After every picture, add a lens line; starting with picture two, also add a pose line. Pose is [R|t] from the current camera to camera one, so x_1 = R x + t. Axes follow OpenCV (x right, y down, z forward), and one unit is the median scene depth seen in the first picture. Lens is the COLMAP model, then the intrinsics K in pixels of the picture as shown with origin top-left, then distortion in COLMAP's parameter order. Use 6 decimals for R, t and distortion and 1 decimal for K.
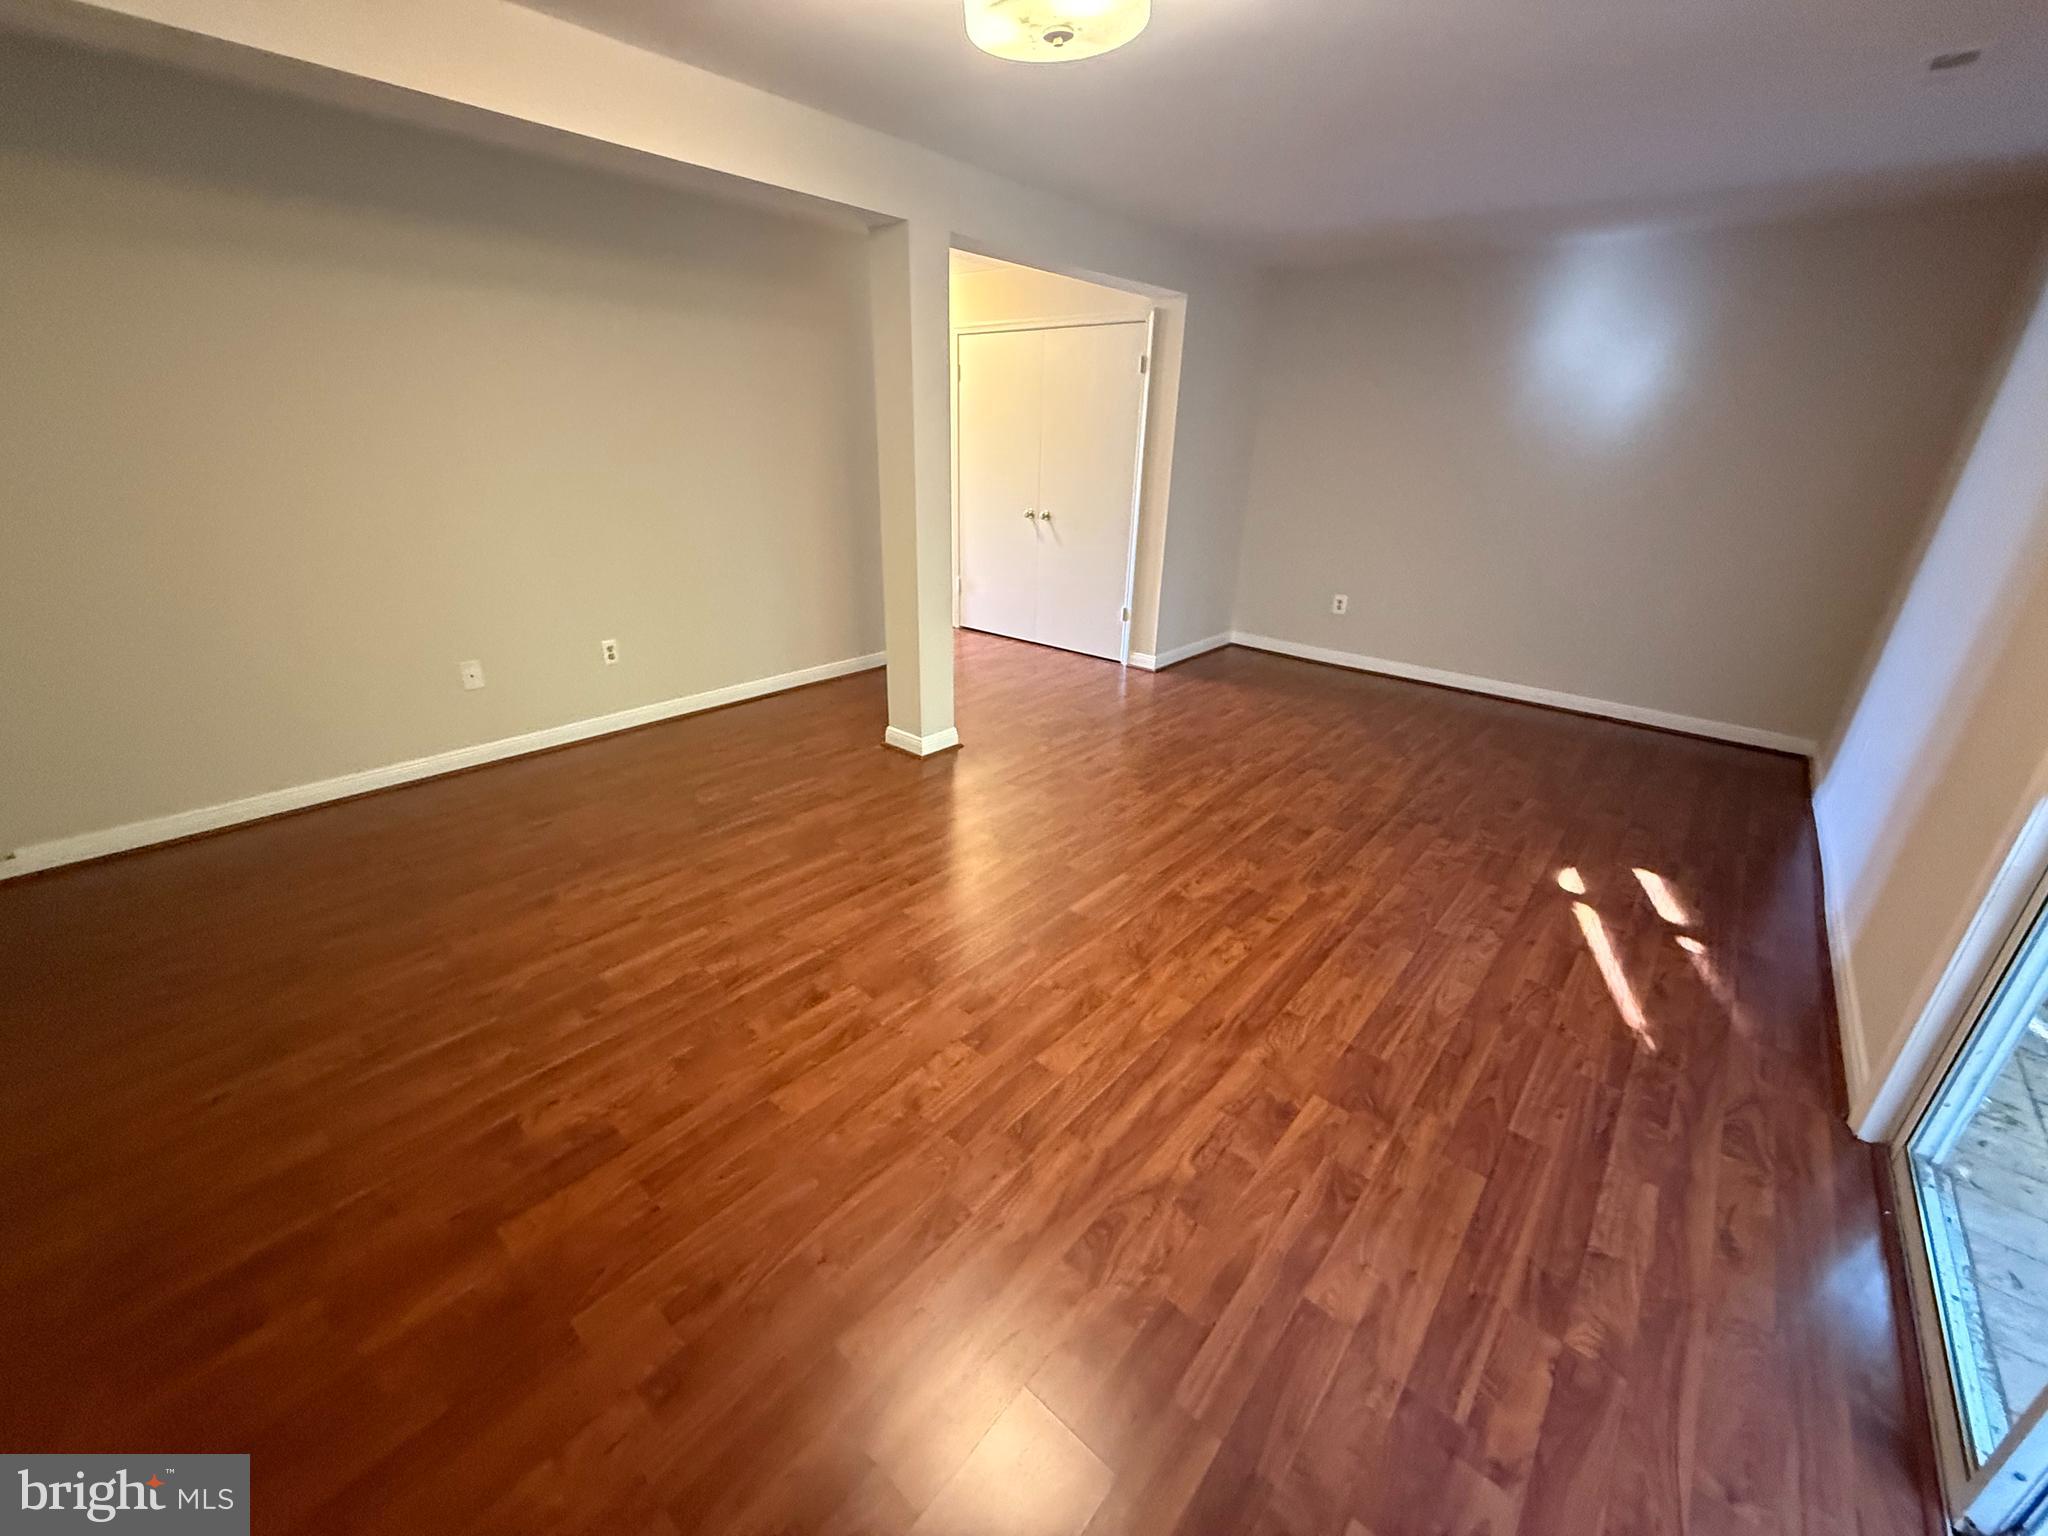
lens RADIAL K [[814.4, 0, 1022.8], [0, 814.4, 764.7], [0, 0, 1]] dist [0.006517, -0.000911]
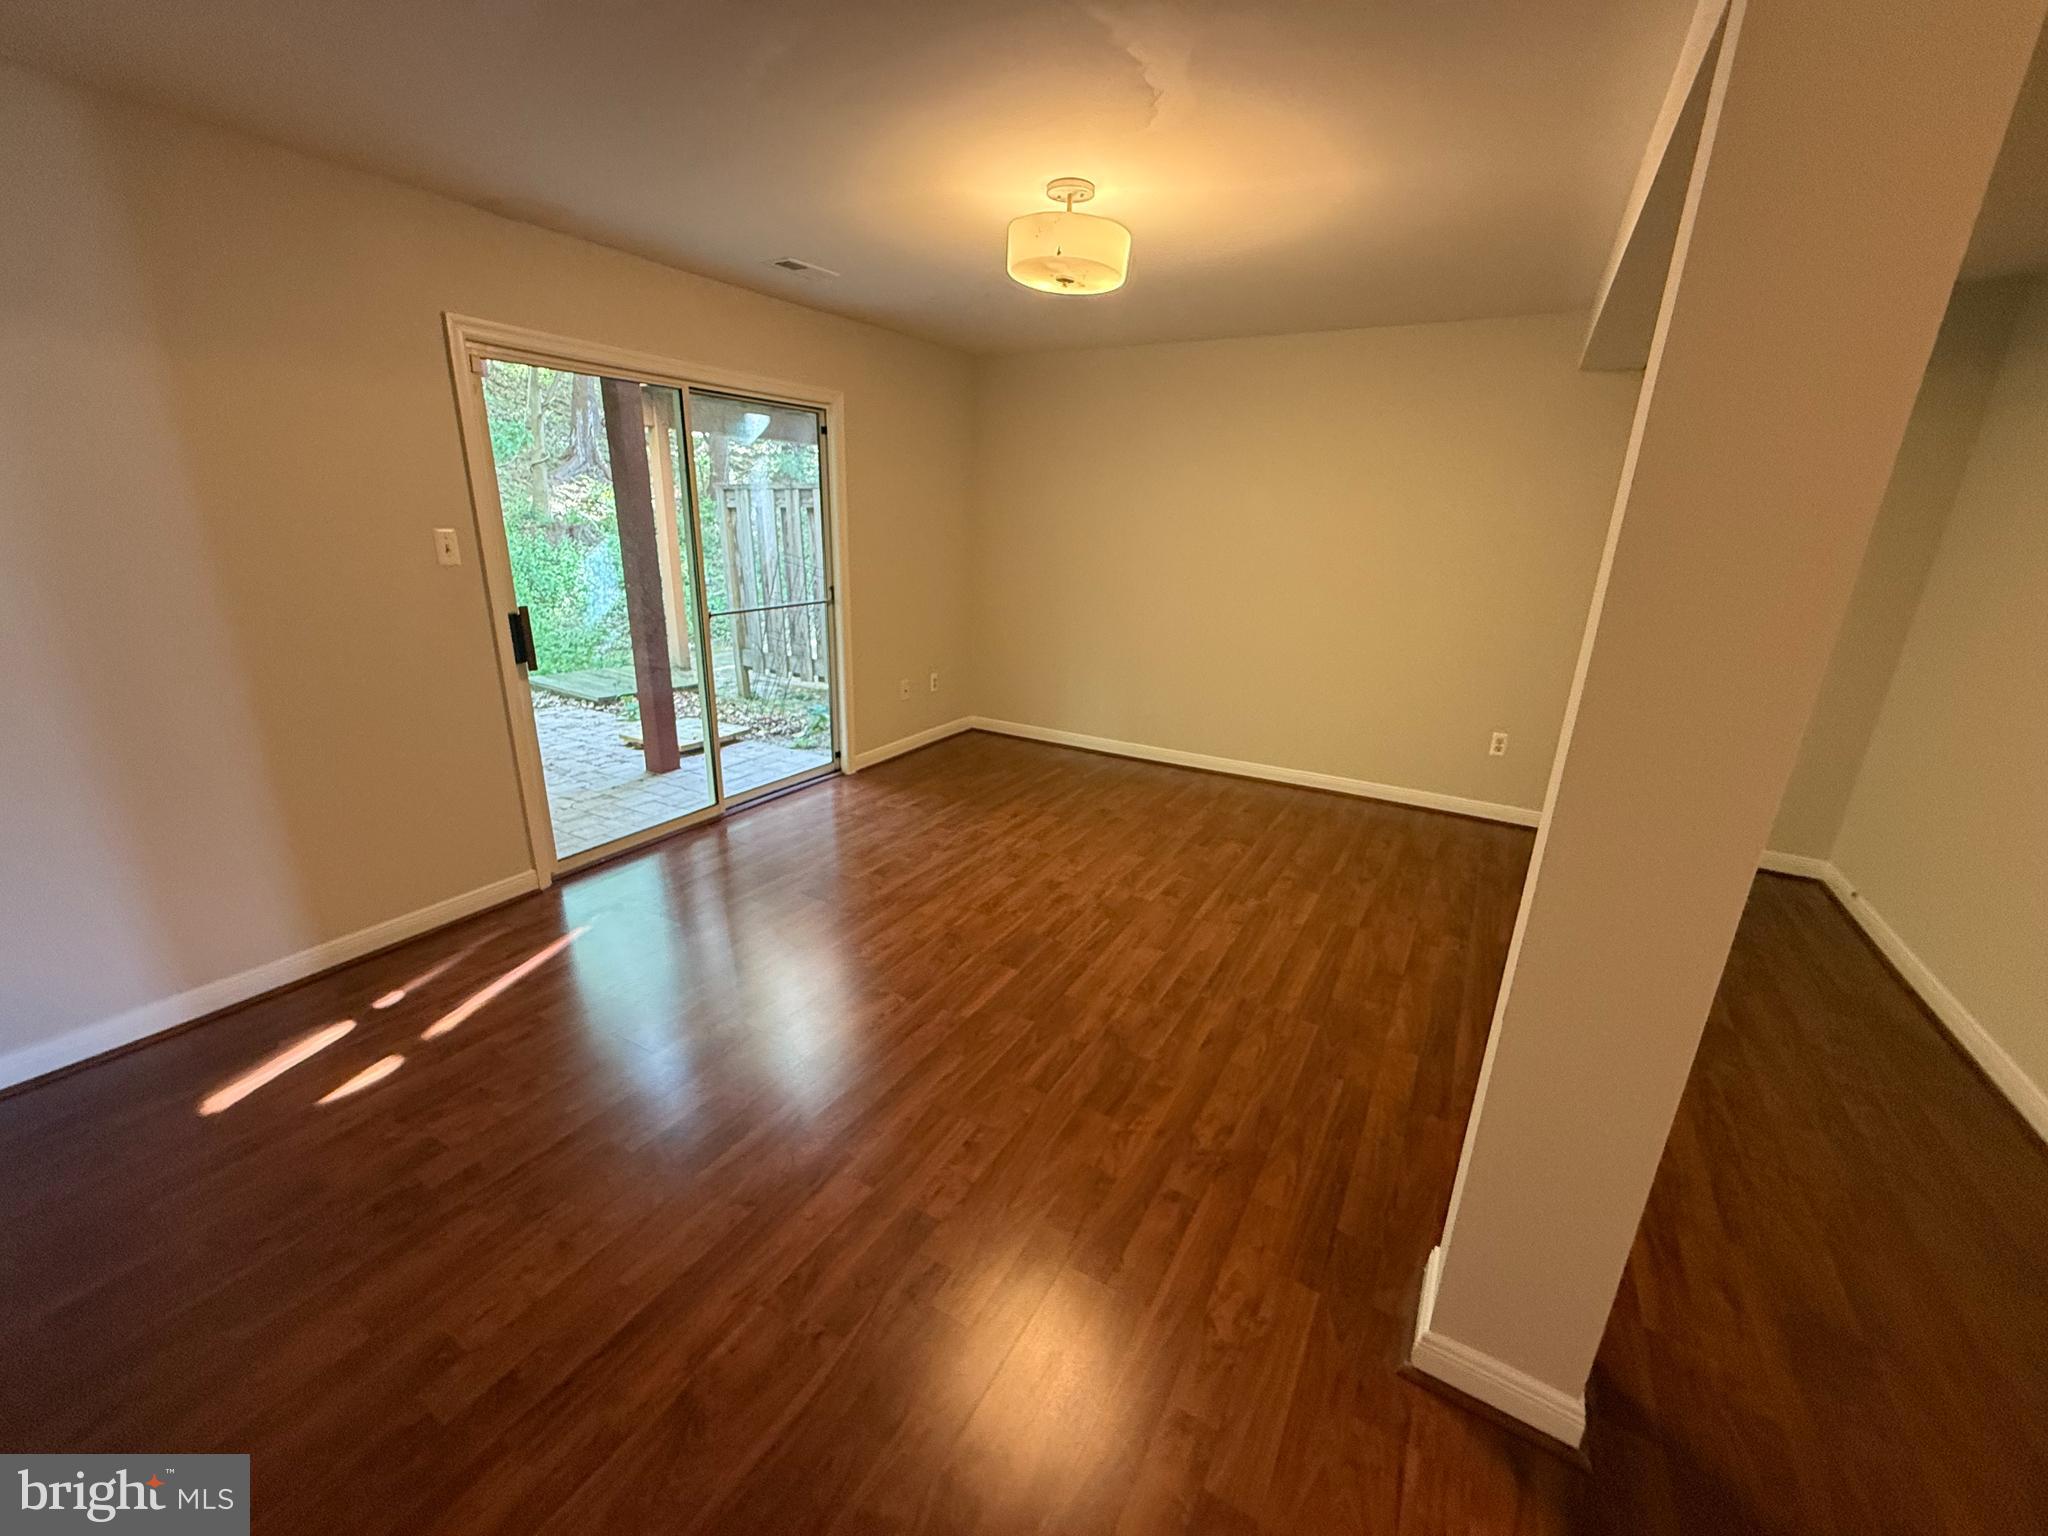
lens RADIAL K [[814.4, 0, 1021.7], [0, 814.4, 760.4], [0, 0, 1]] dist [0.006517, -0.000911]
pose [[-0.981531, 0.004855, -0.191242, 0.279954], [-0.118458, 0.769542, 0.627513, -0.761419], [0.150216, 0.638578, -0.754754, 1.804169]]
